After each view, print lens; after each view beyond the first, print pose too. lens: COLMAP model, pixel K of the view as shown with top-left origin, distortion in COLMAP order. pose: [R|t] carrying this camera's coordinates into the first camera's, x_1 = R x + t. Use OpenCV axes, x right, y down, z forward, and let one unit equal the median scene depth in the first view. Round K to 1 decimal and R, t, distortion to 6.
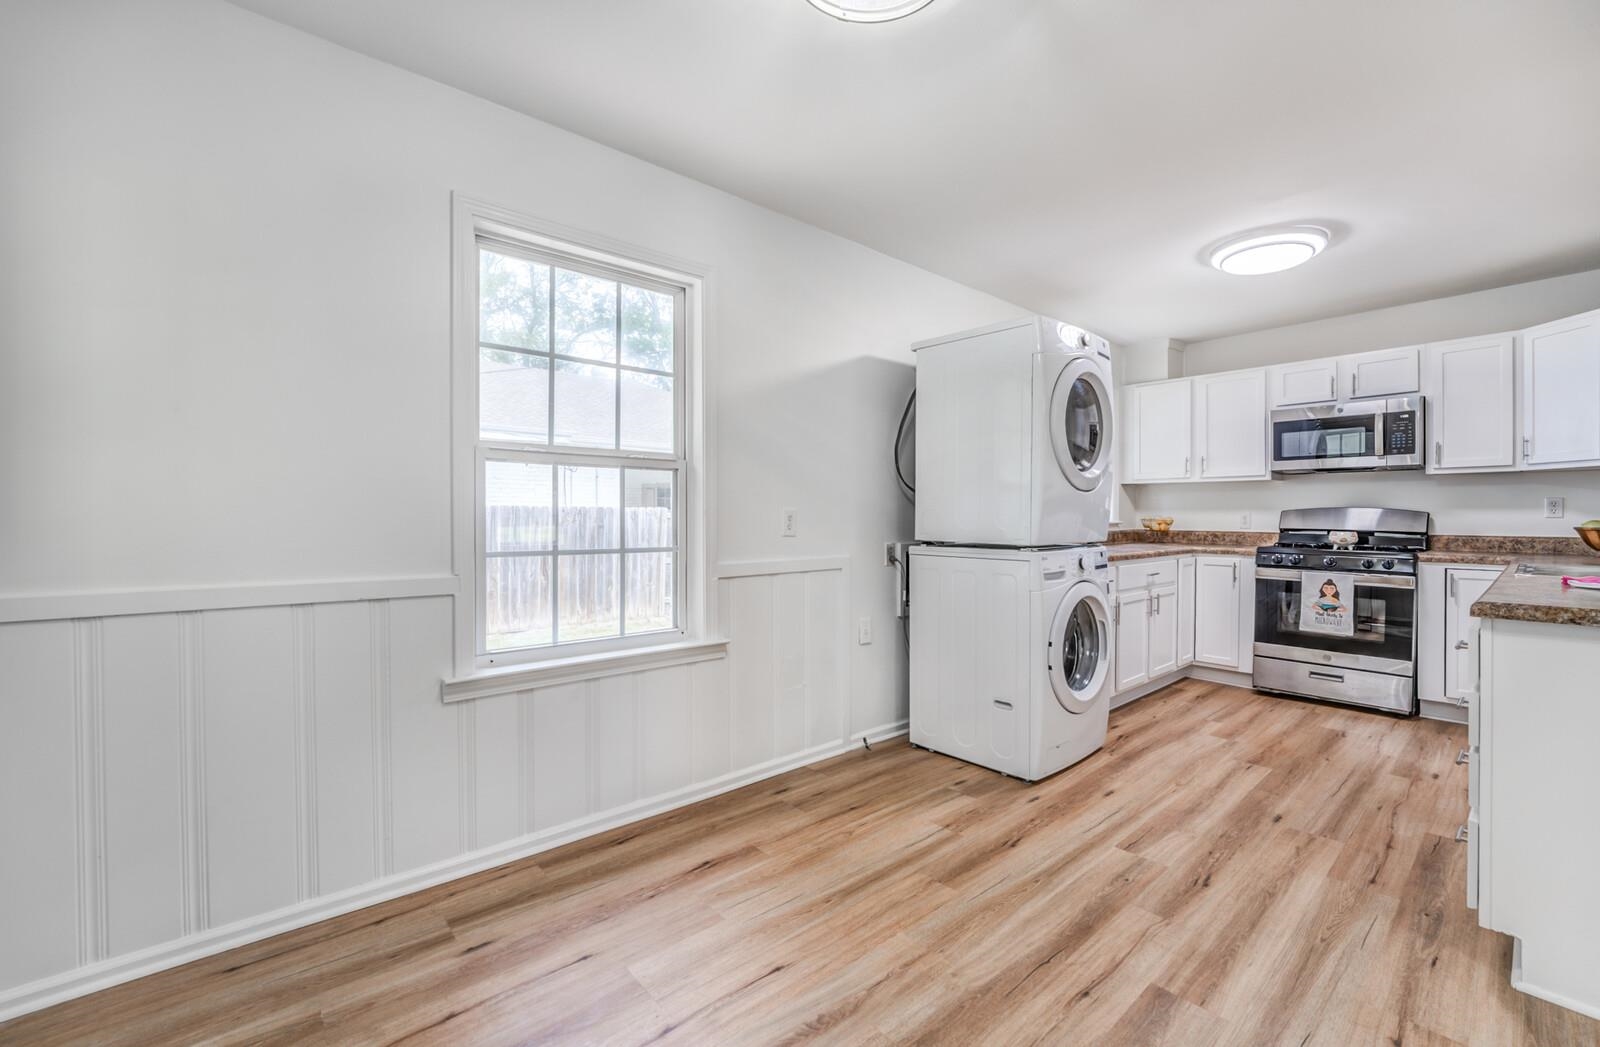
lens RADIAL K [[660.6, 0, 800.0], [0, 660.6, 523.5], [0, 0, 1]] dist [-0.017152, 0.000162]
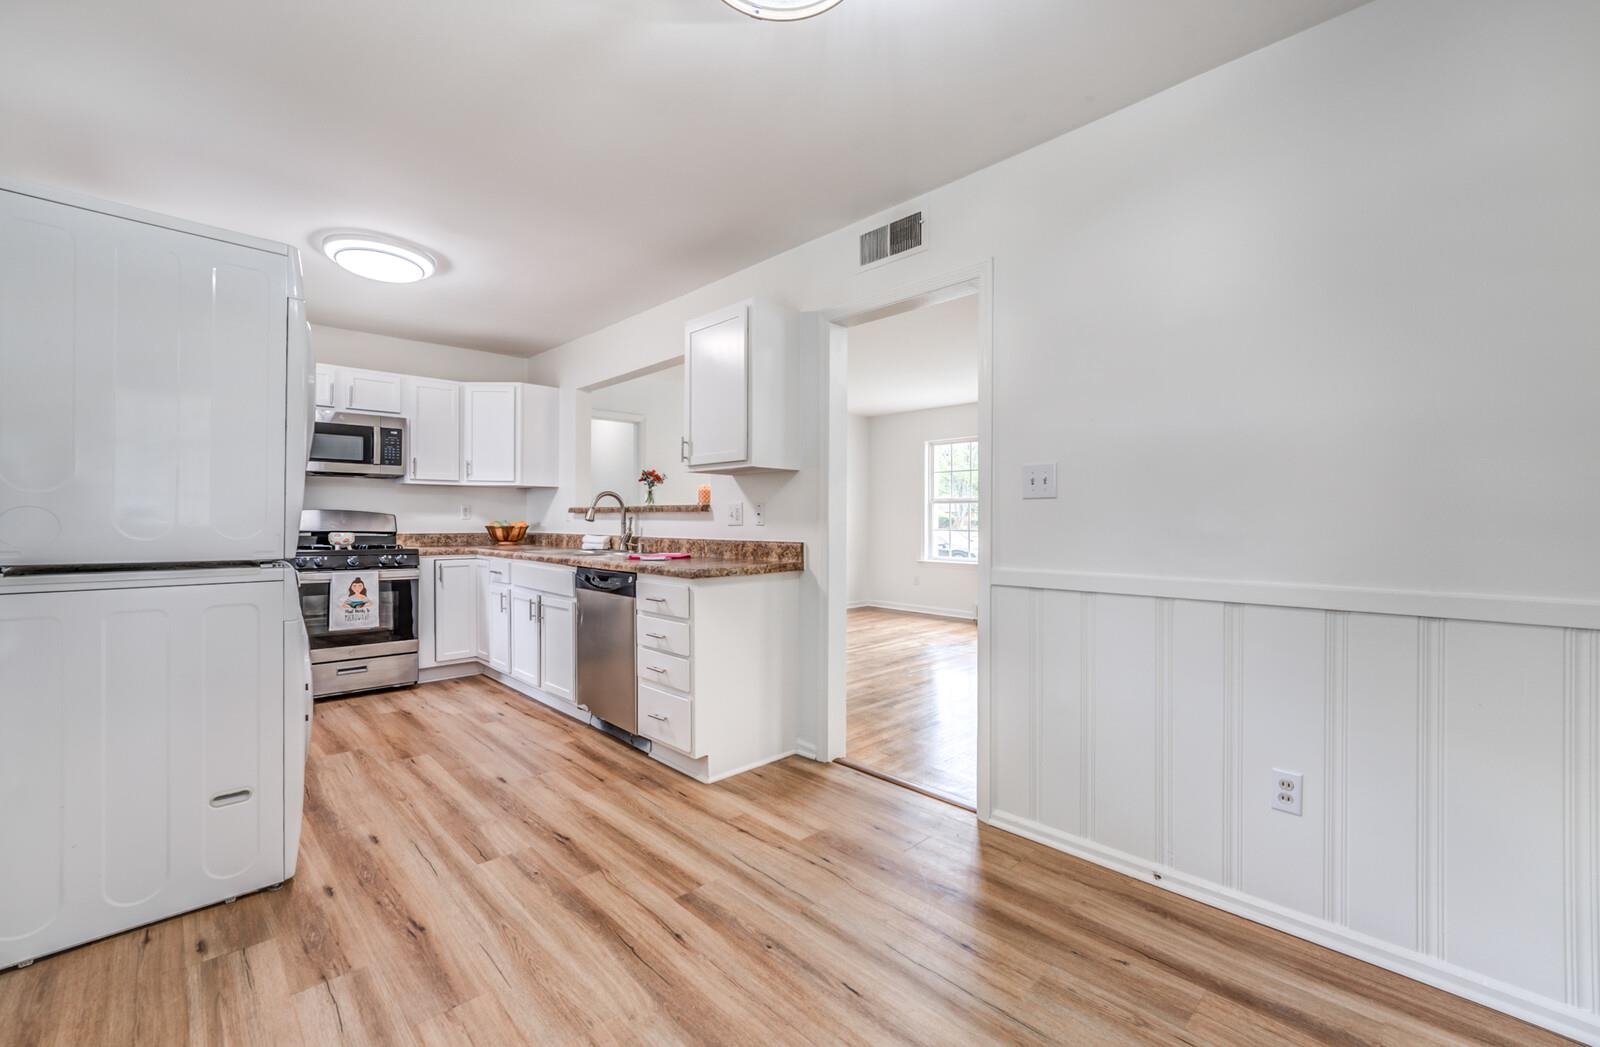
lens RADIAL K [[663.5, 0, 789.3], [0, 663.5, 527.8], [0, 0, 1]] dist [-0.003007, 0.000113]
pose [[-0.046166, -0.013370, 0.998844, -0.475985], [0.007459, 0.999878, 0.013729, -0.008168], [-0.998906, 0.008085, -0.046061, 0.556717]]
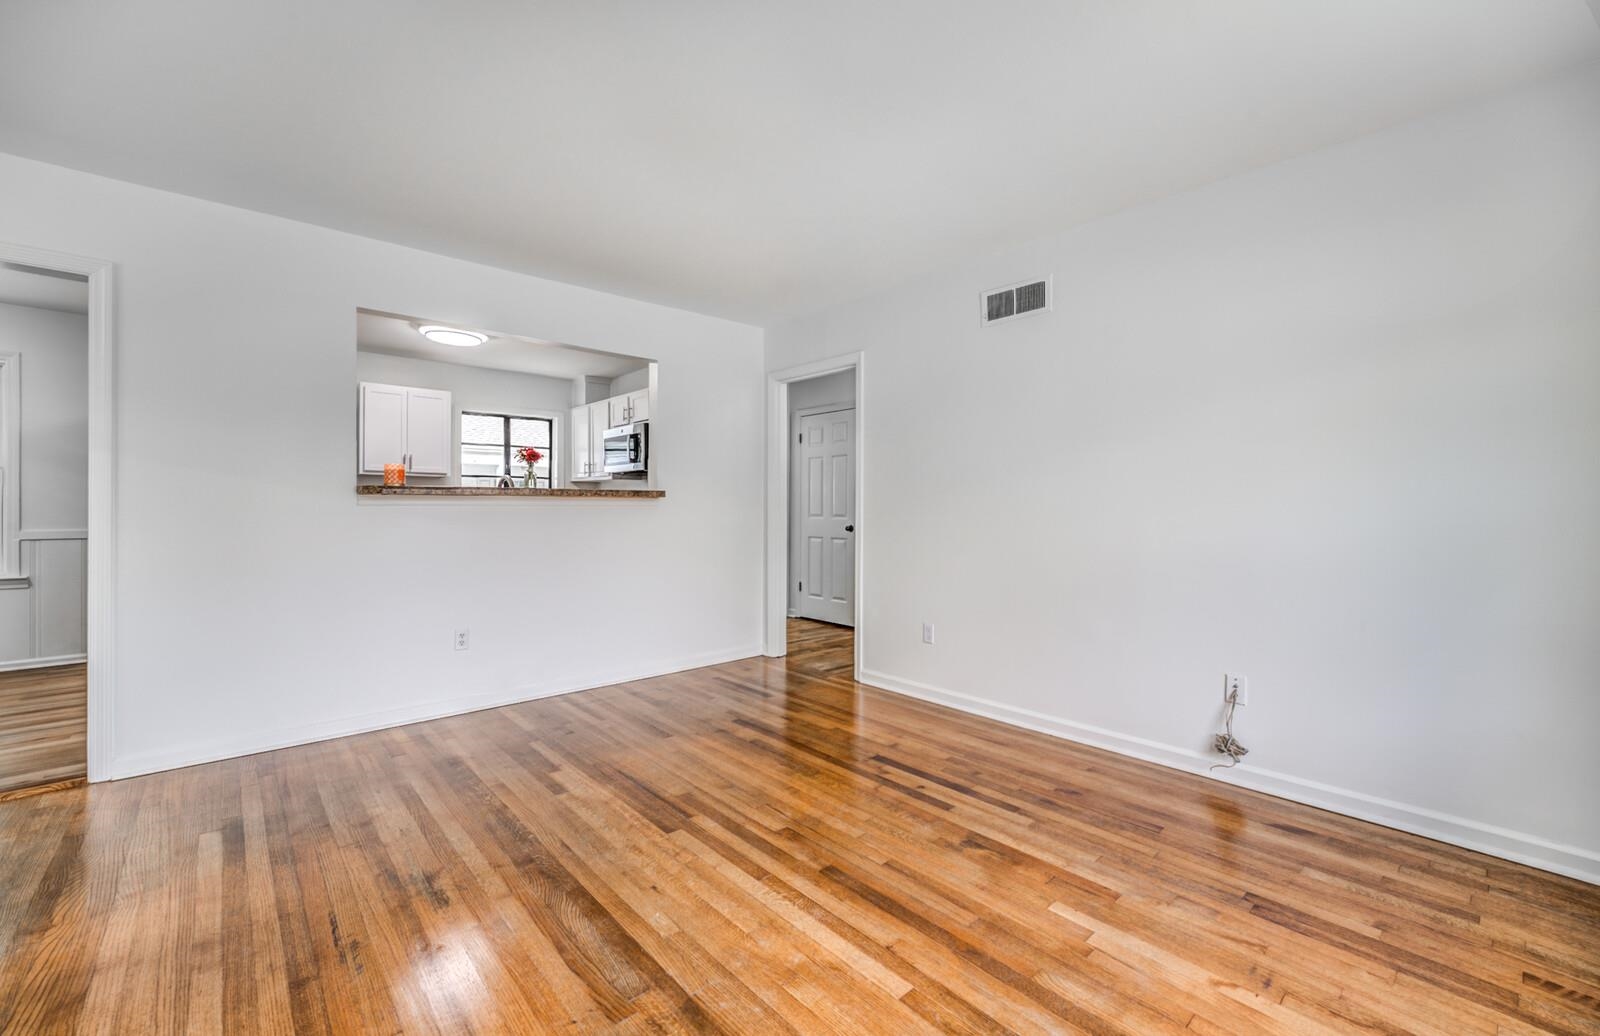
lens RADIAL K [[646.5, 0, 795.7], [0, 646.5, 505.4], [0, 0, 1]] dist [-0.005130, -0.000148]
pose [[0.999904, 0.003671, 0.013382, 2.043872], [-0.003480, 0.999892, -0.014258, 0.015178], [-0.013433, 0.014210, 0.999809, -0.738468]]
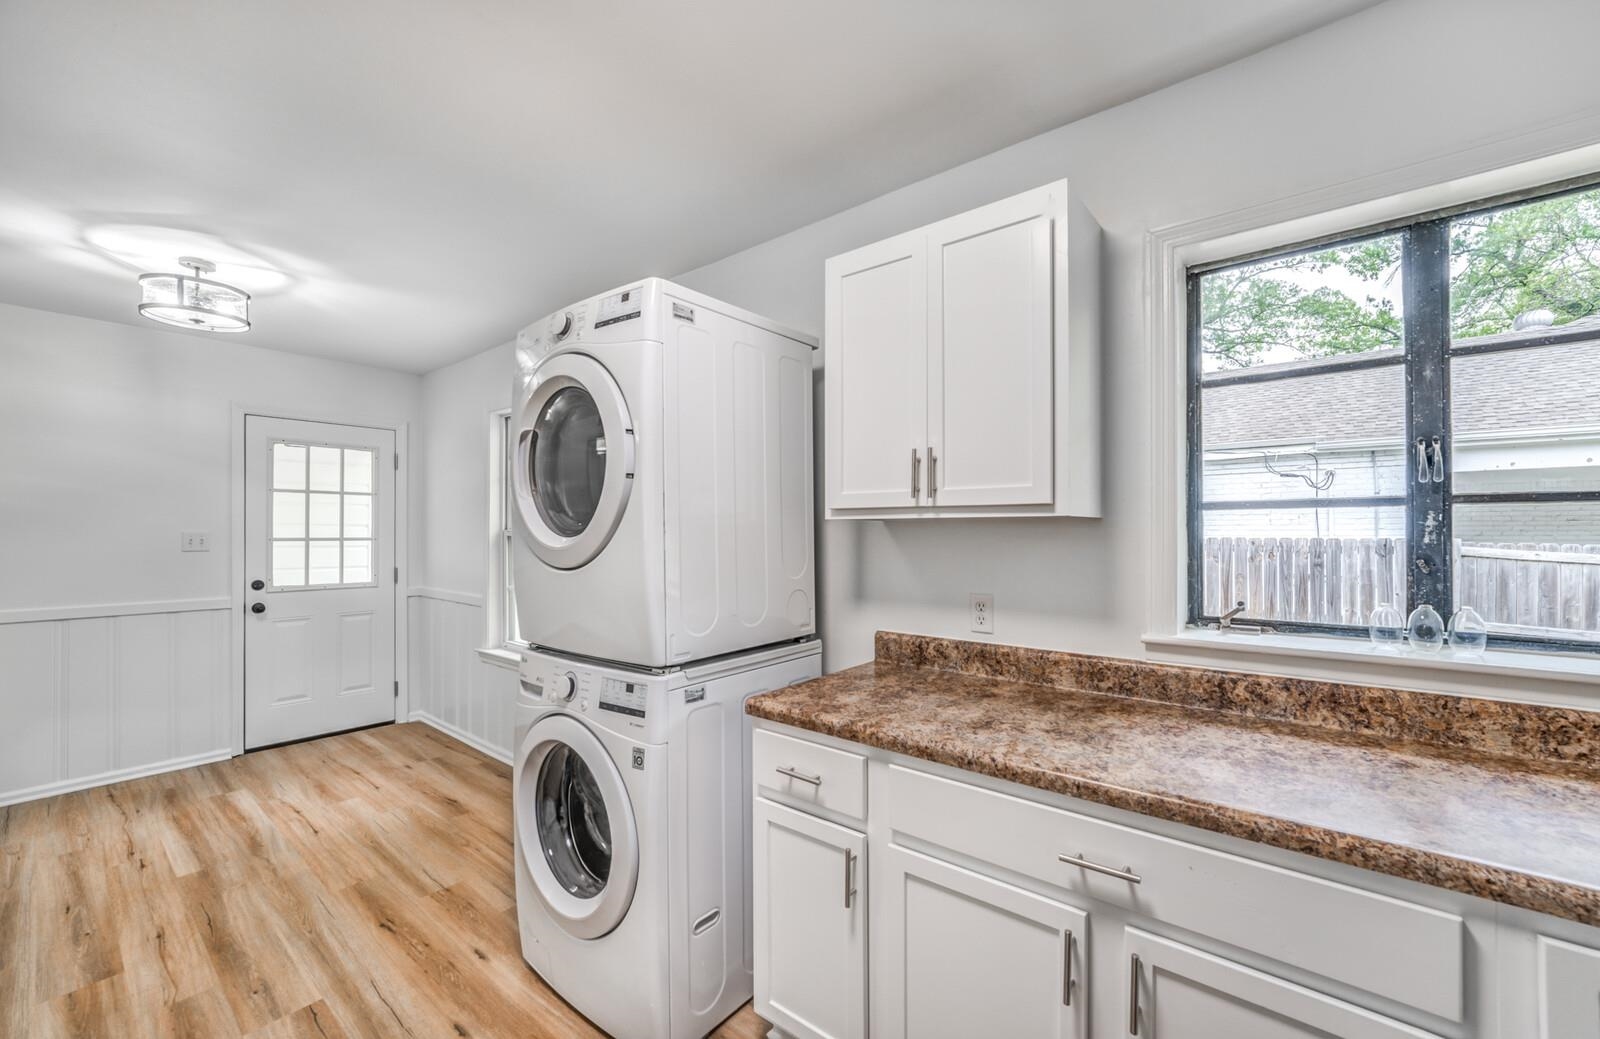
lens RADIAL K [[640.2, 0, 796.1], [0, 640.2, 529.2], [0, 0, 1]] dist [-0.018559, 0.006559]
pose [[0.162880, -0.005450, -0.986631, 1.314478], [-0.009776, 0.999927, -0.007137, -0.106023], [0.986598, 0.010808, 0.162814, 1.388546]]
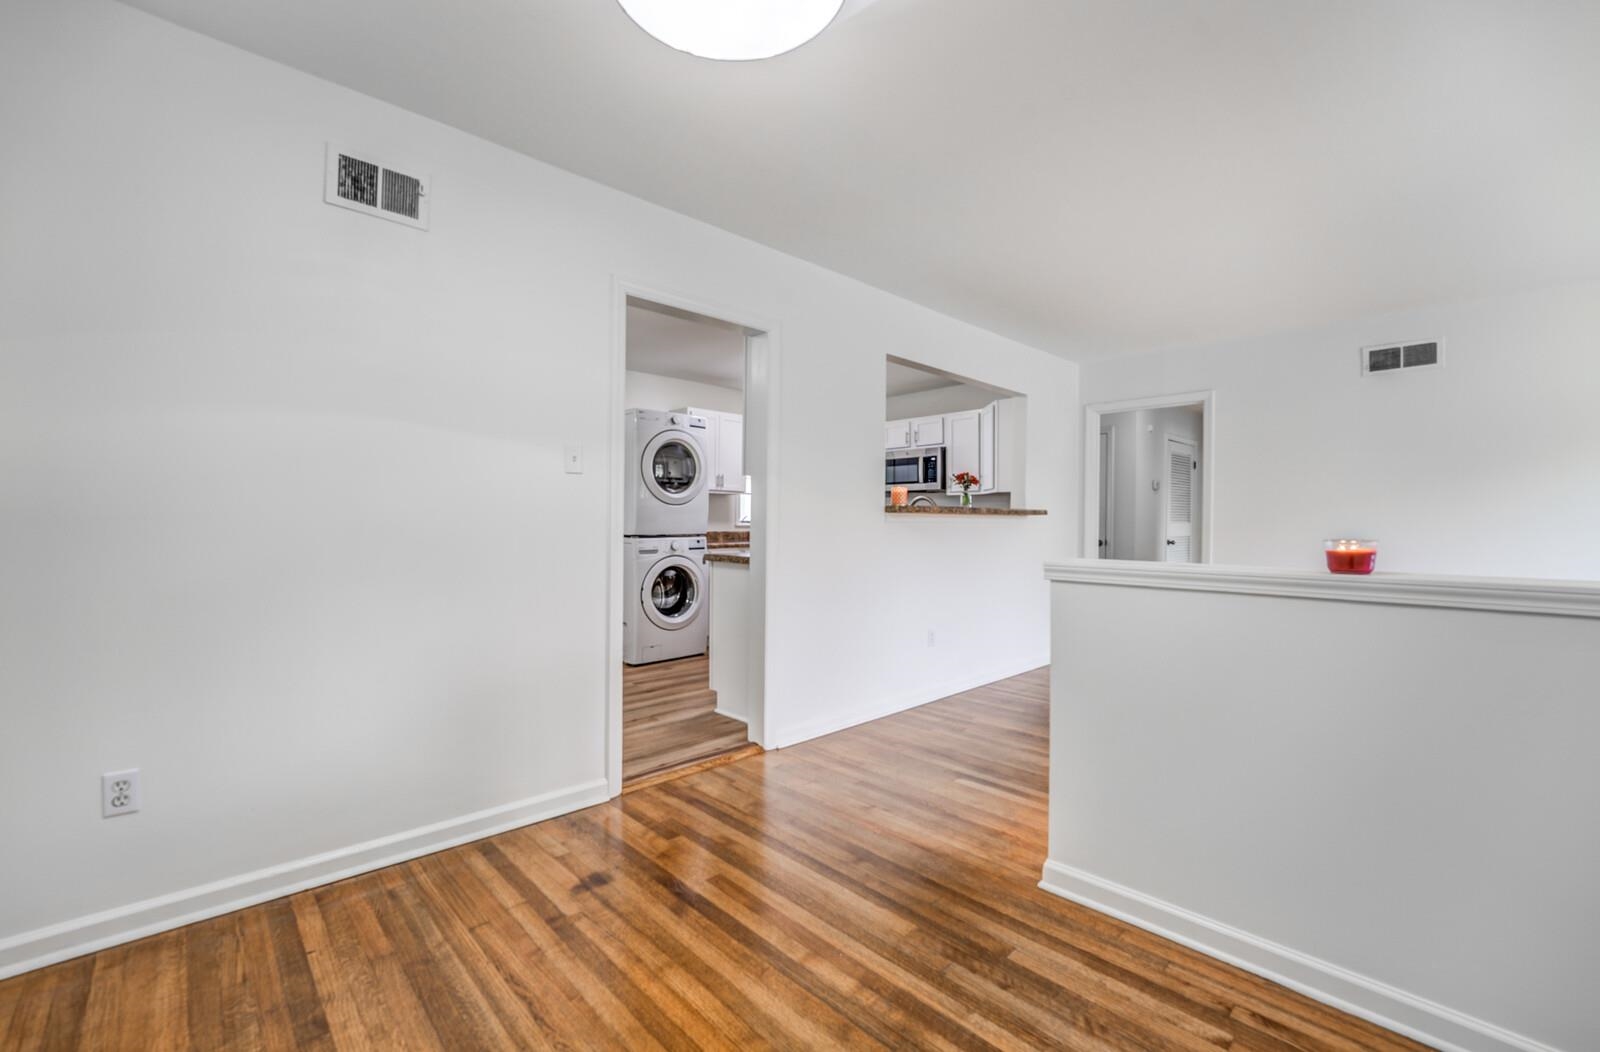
lens RADIAL K [[666.2, 0, 808.4], [0, 666.2, 524.6], [0, 0, 1]] dist [-0.006377, -0.000091]
pose [[0.998312, 0.006515, 0.057705, 0.854159], [-0.006176, 0.999963, -0.006059, 0.014923], [-0.057743, 0.005692, 0.998315, -1.009229]]
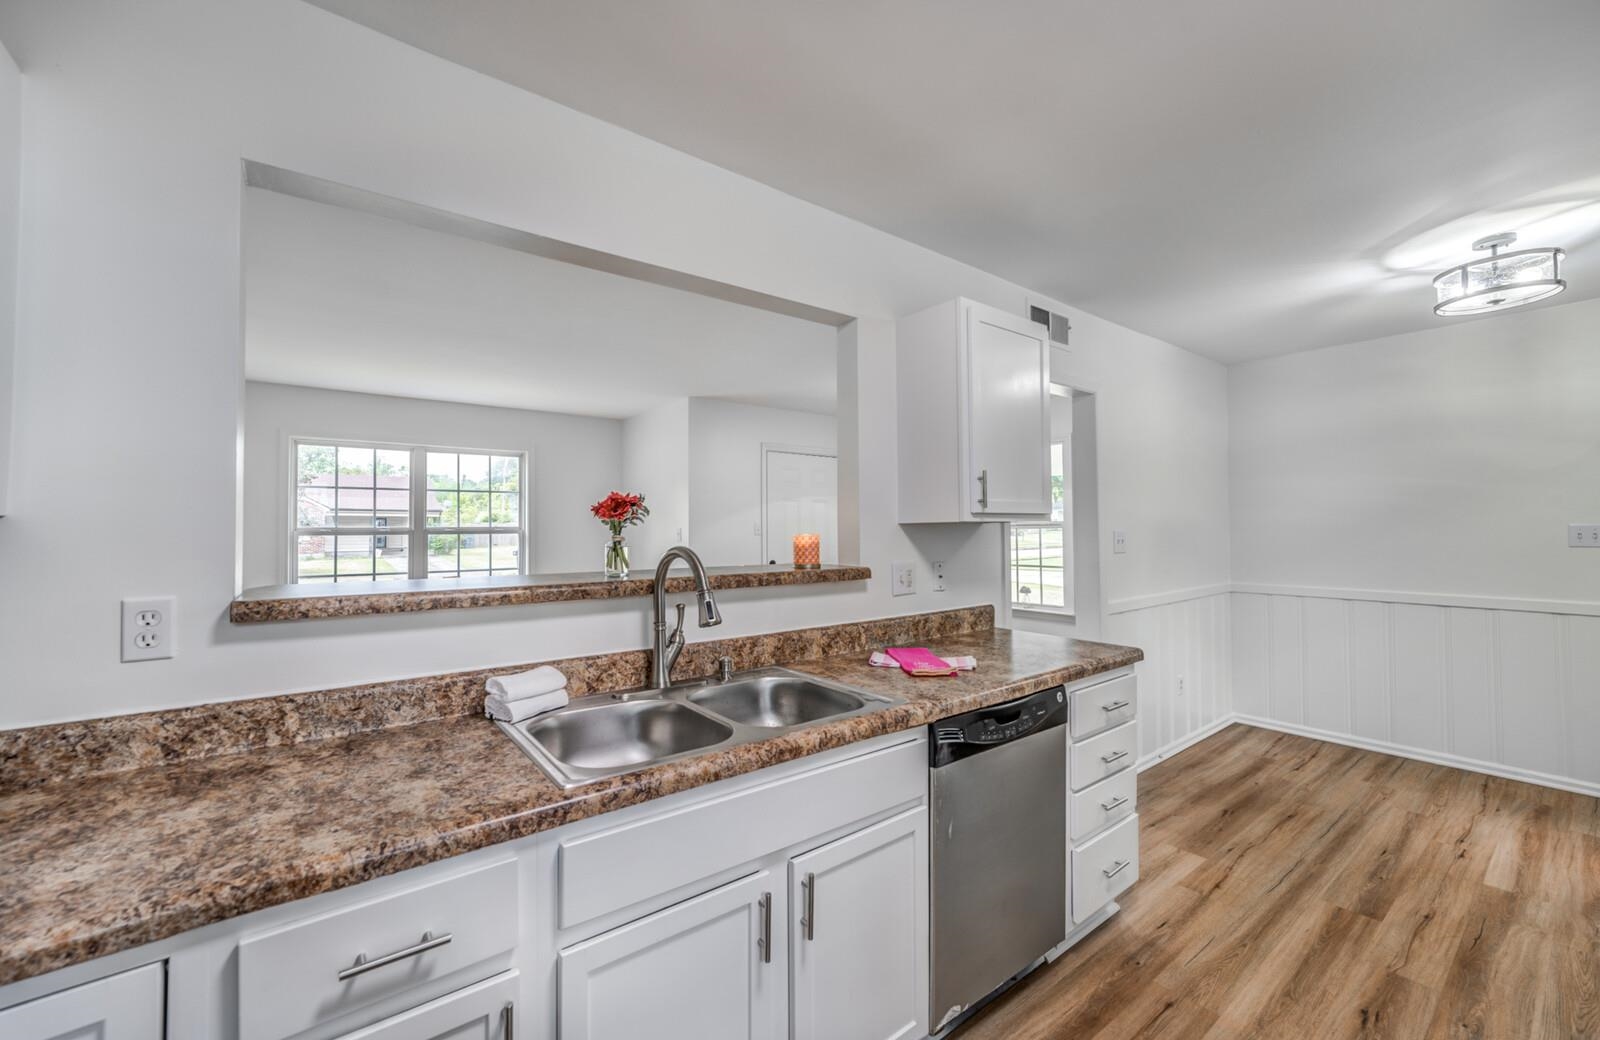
lens RADIAL K [[638.3, 0, 800.0], [0, 638.3, 520.0], [0, 0, 1]] dist [-0.009527, 0.005980]
pose [[-0.998529, 0.005106, 0.053970, 1.145933], [0.004865, 0.999978, -0.004597, -0.109119], [-0.053993, -0.004328, -0.998532, 1.633688]]
